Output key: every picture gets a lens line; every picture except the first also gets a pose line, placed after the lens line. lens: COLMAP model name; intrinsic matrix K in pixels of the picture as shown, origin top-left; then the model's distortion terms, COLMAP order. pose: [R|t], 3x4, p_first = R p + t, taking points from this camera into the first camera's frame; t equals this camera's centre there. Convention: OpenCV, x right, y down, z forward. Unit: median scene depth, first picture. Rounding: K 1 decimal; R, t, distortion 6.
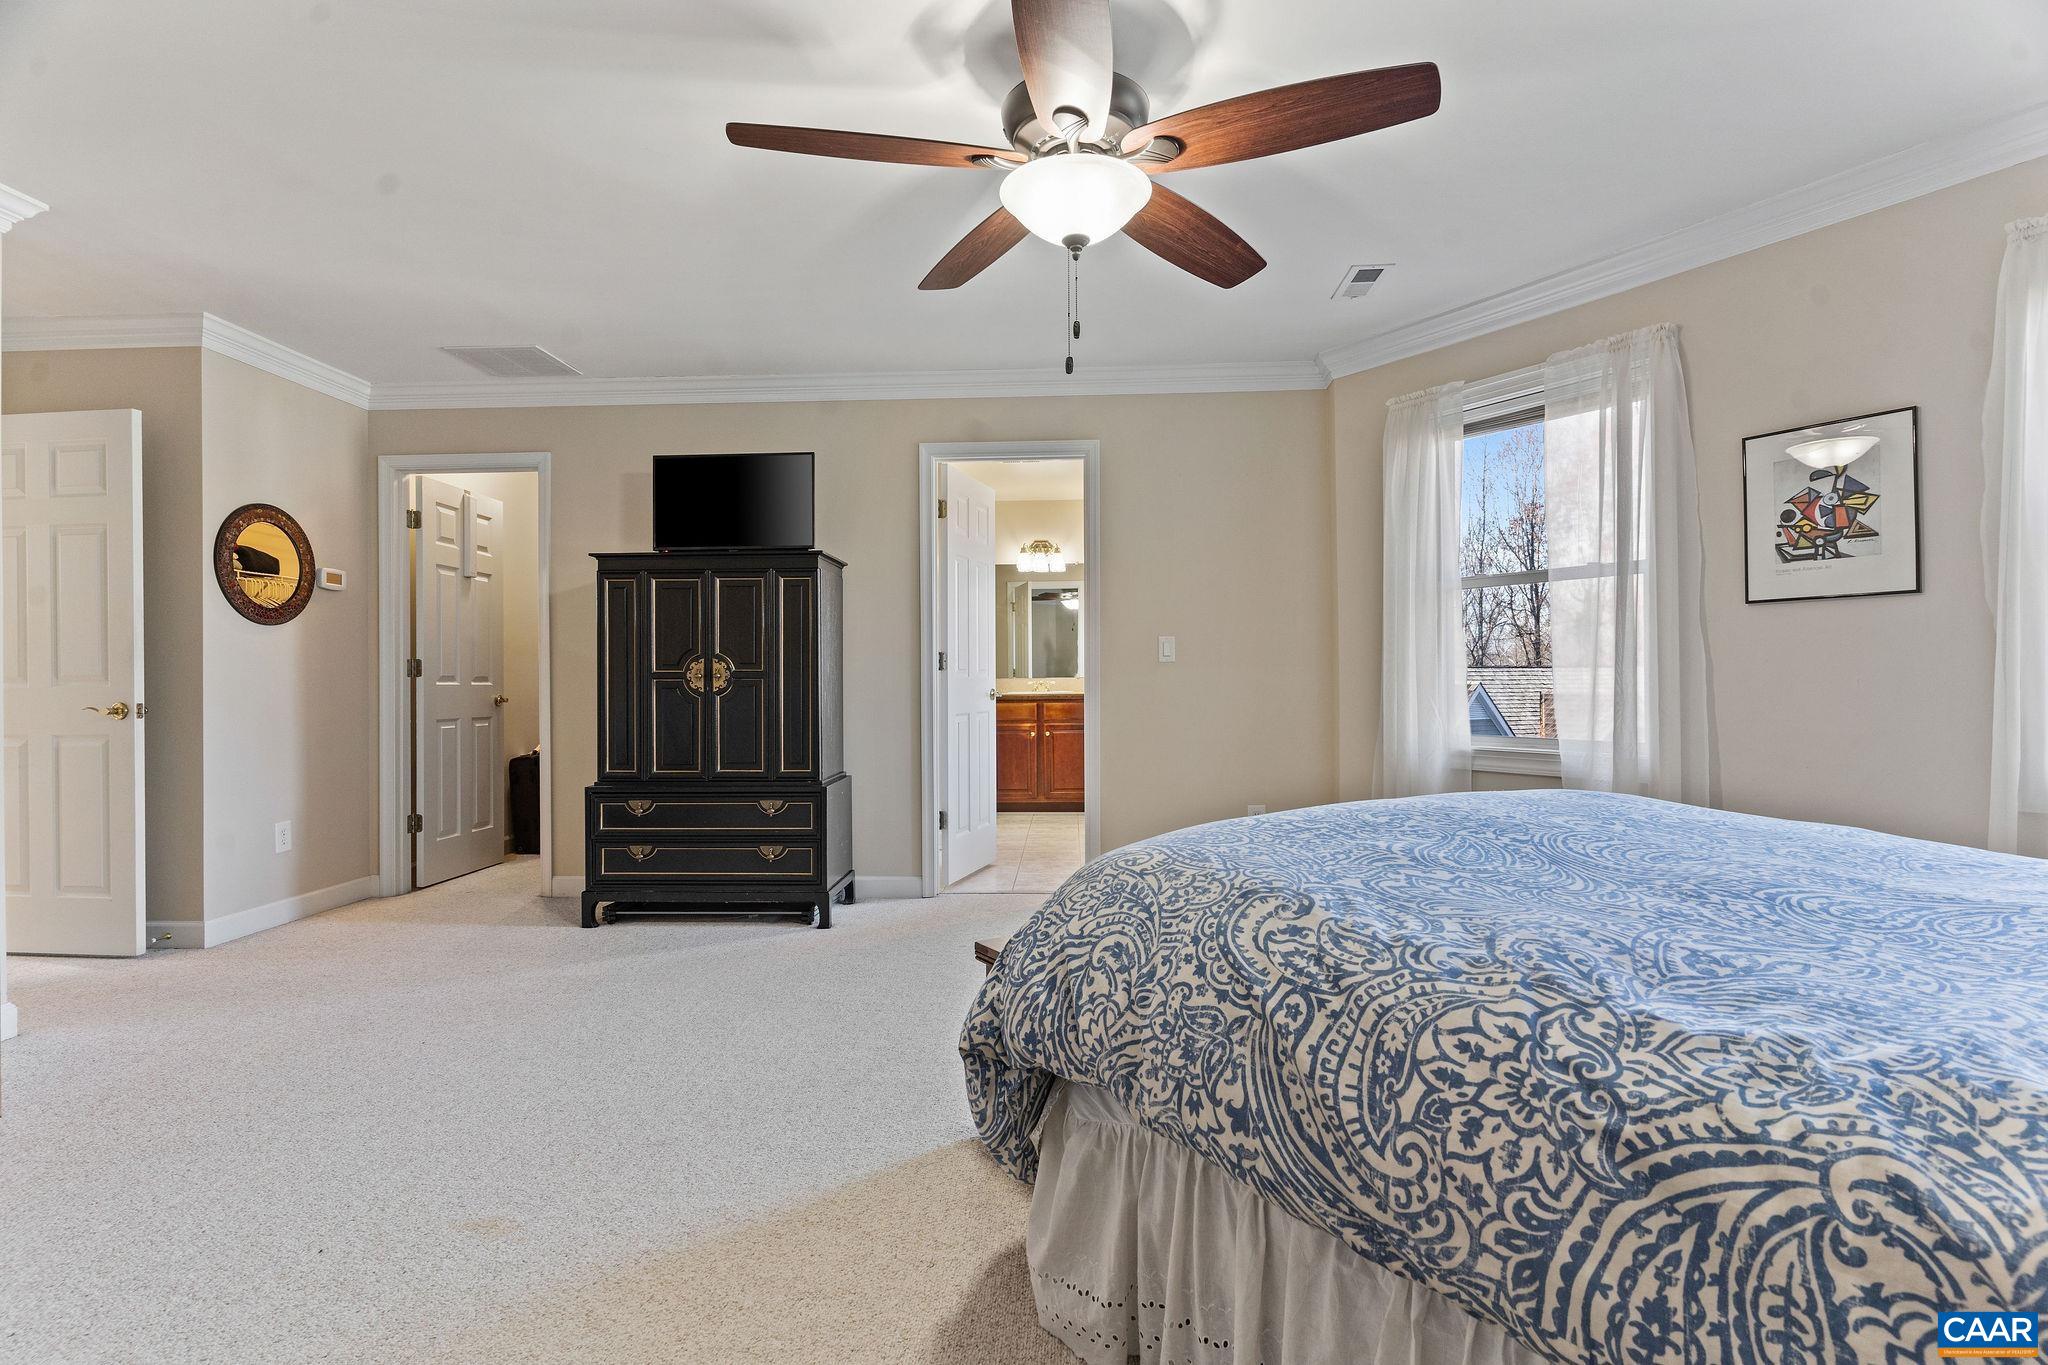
lens RADIAL K [[989.3, 0, 1025.6], [0, 989.3, 687.5], [0, 0, 1]] dist [-0.000083, -0.000867]
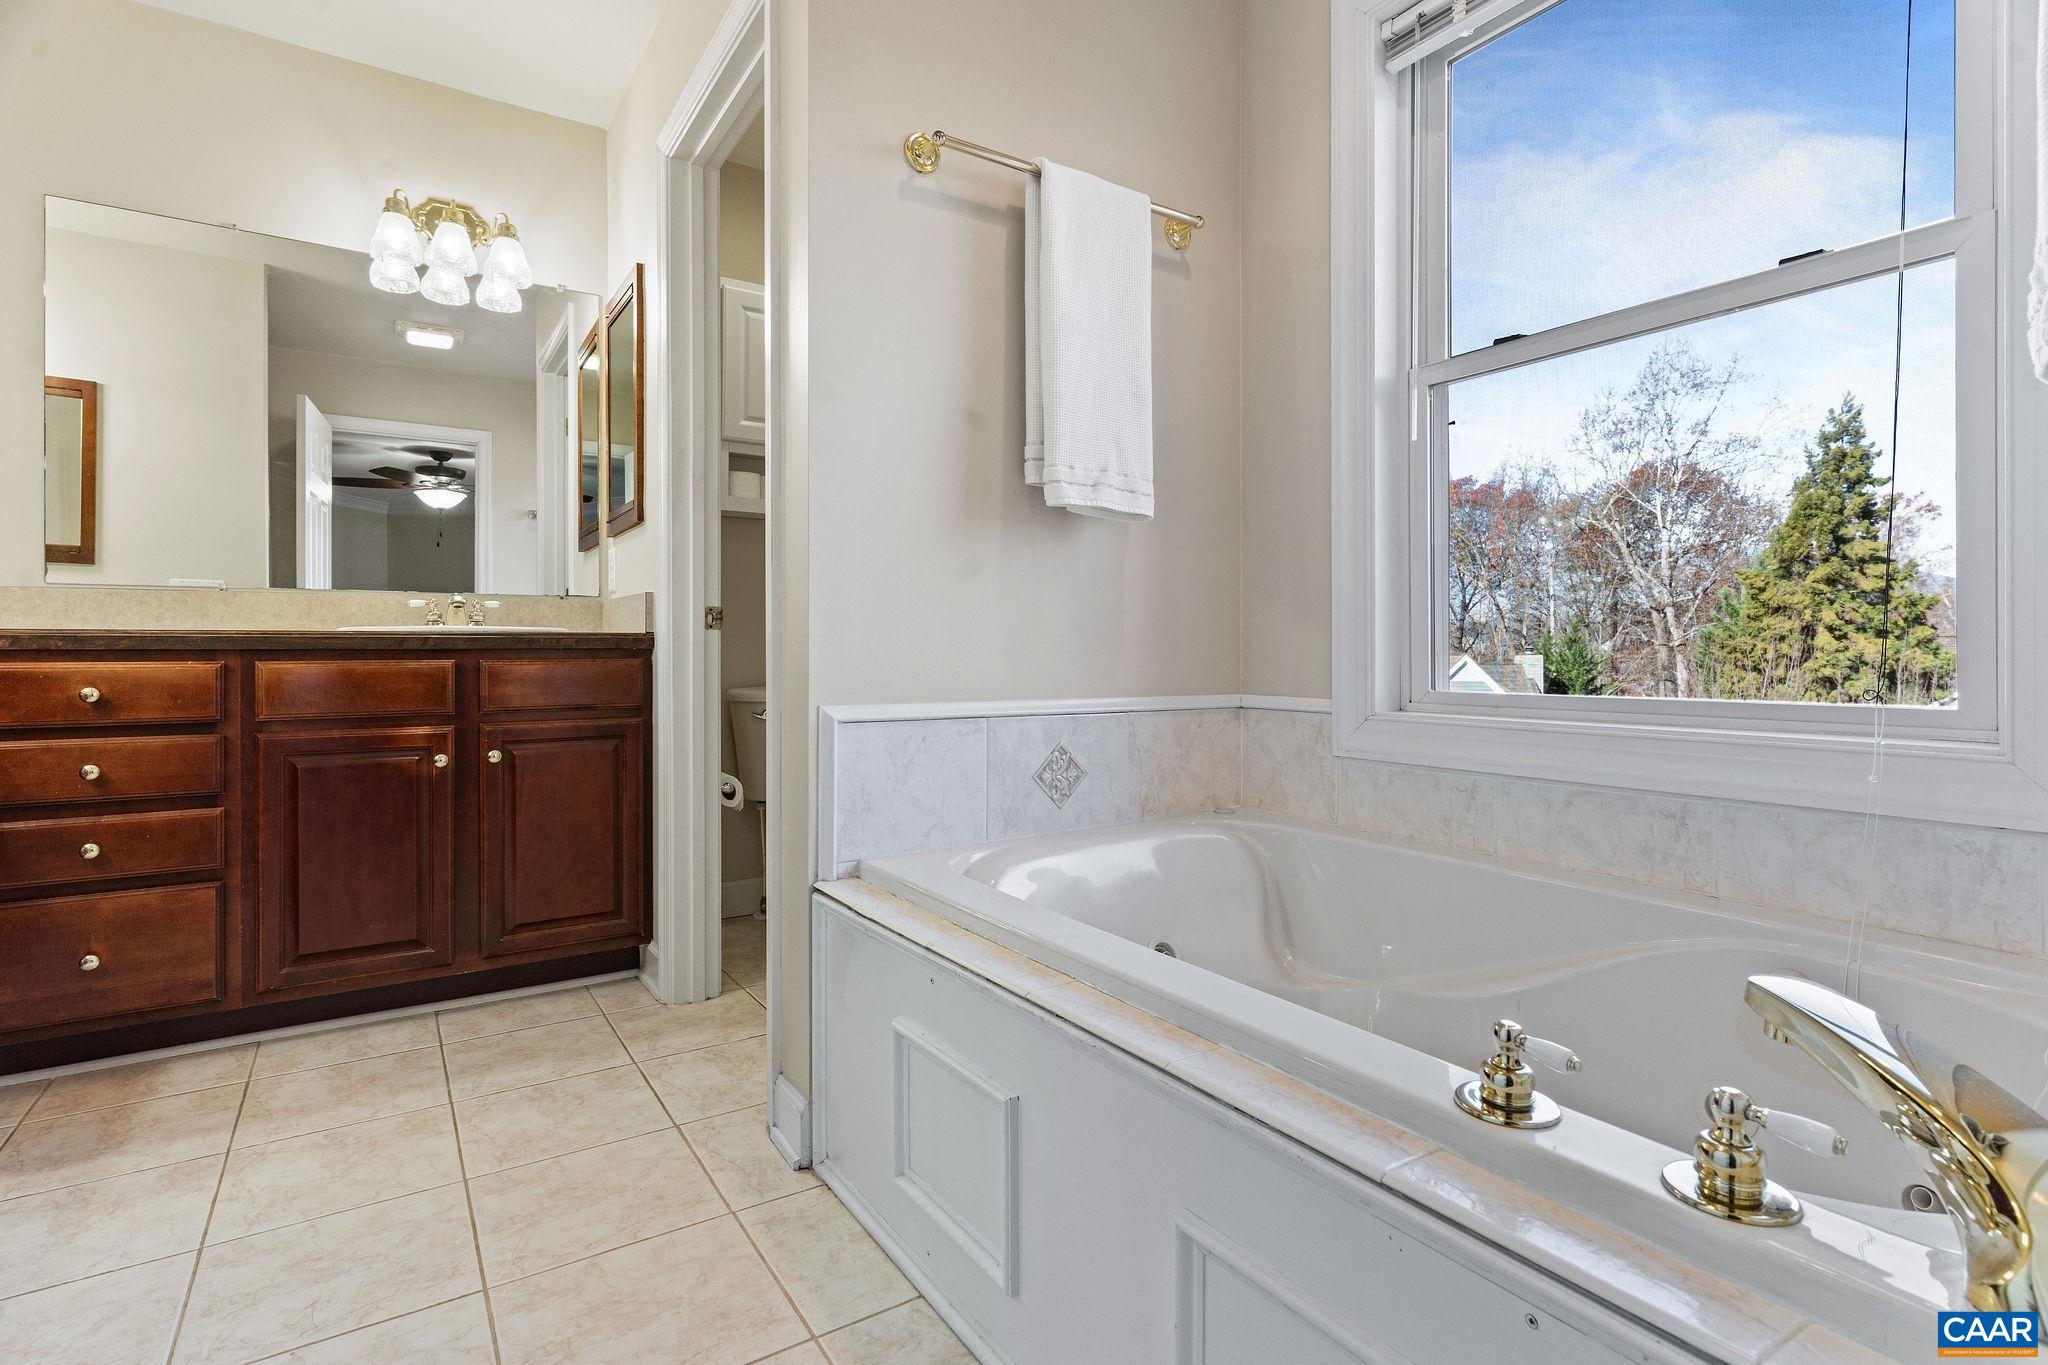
lens RADIAL K [[989.3, 0, 1024.5], [0, 989.3, 671.7], [0, 0, 1]] dist [-0.000083, -0.000867]
pose [[0.806294, 0.005631, 0.591488, -0.029001], [-0.010933, 0.999926, 0.005384, 0.015764], [-0.591414, -0.010808, 0.806296, 0.640640]]
